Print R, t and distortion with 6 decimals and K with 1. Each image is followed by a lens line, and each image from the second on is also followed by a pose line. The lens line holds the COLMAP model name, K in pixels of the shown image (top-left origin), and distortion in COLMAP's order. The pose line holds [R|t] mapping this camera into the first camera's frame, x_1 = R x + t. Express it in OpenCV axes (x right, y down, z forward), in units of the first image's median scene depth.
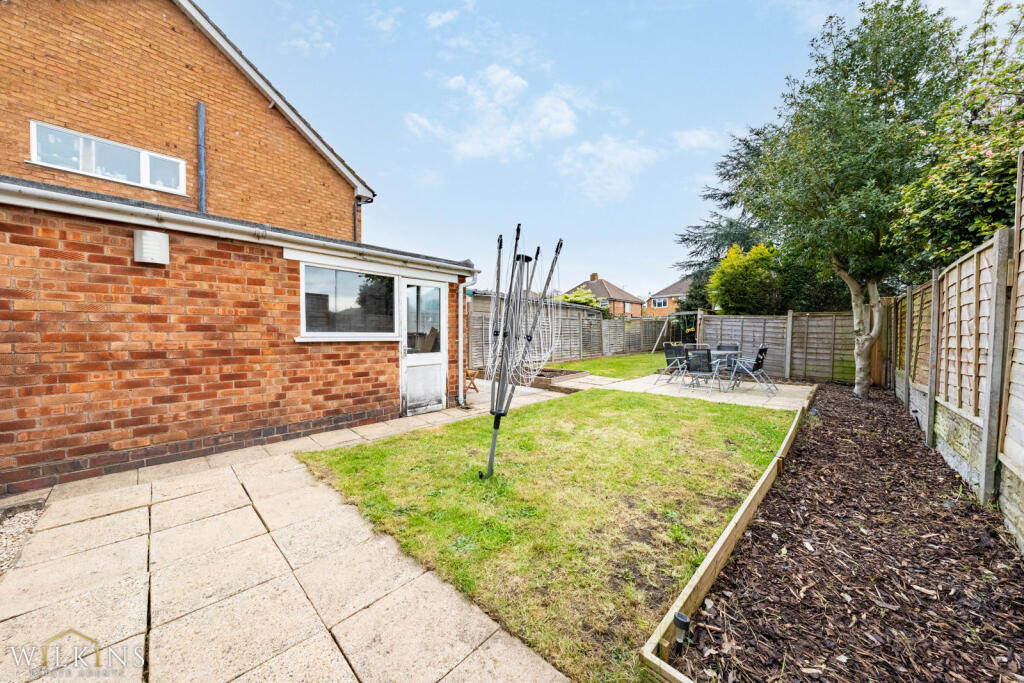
lens RADIAL K [[347.3, 0, 515.5], [0, 347.3, 340.6], [0, 0, 1]] dist [0.003008, -0.000102]
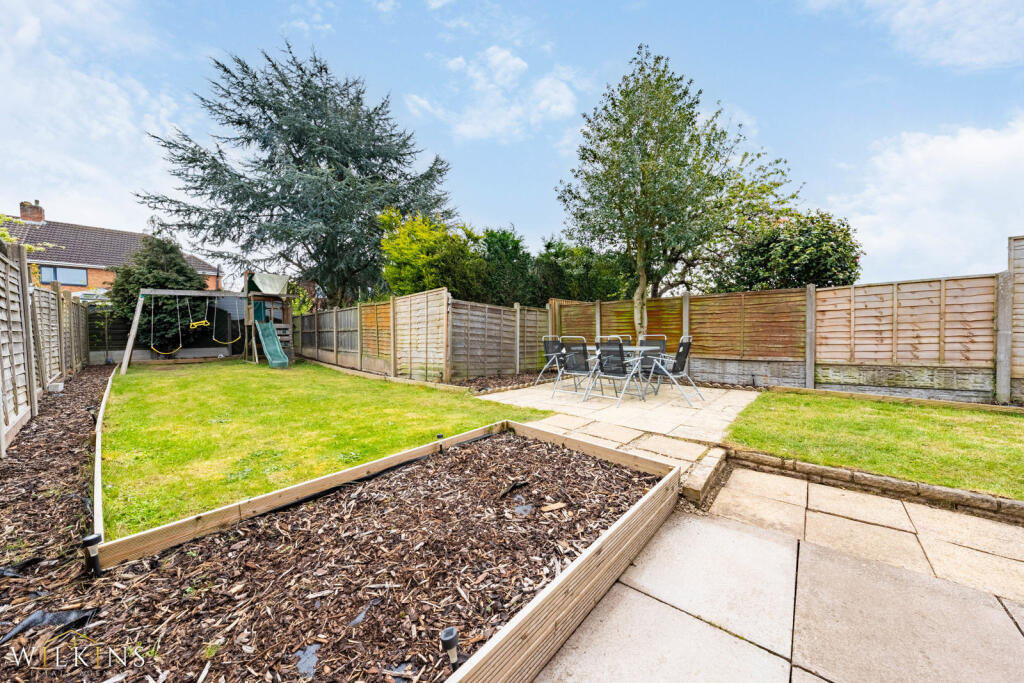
lens RADIAL K [[347.3, 0, 513.2], [0, 347.3, 342.9], [0, 0, 1]] dist [0.003008, -0.000102]
pose [[-0.028332, -0.025544, 0.999272, -0.172664], [0.025914, 0.999319, 0.026280, -0.002124], [-0.999263, 0.026640, -0.027651, 1.038771]]
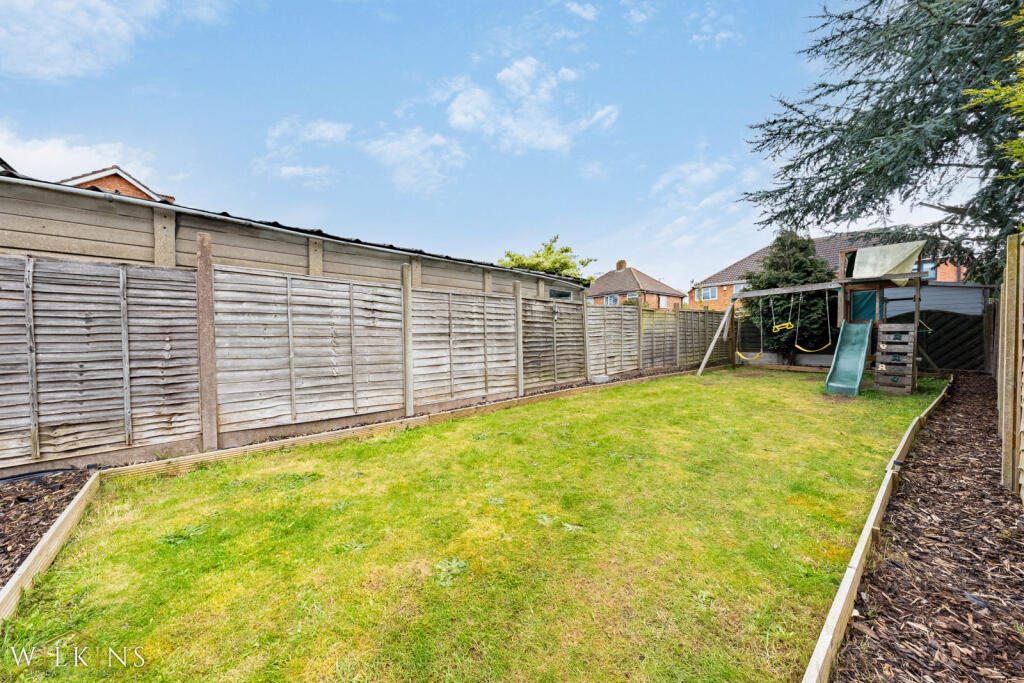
lens RADIAL K [[347.3, 0, 509.2], [0, 347.3, 336.0], [0, 0, 1]] dist [0.003008, -0.000102]
pose [[0.993506, 0.003157, -0.113735, 0.371168], [-0.004513, 0.999922, -0.011669, -0.021285], [0.113690, 0.012106, 0.993443, 0.982375]]
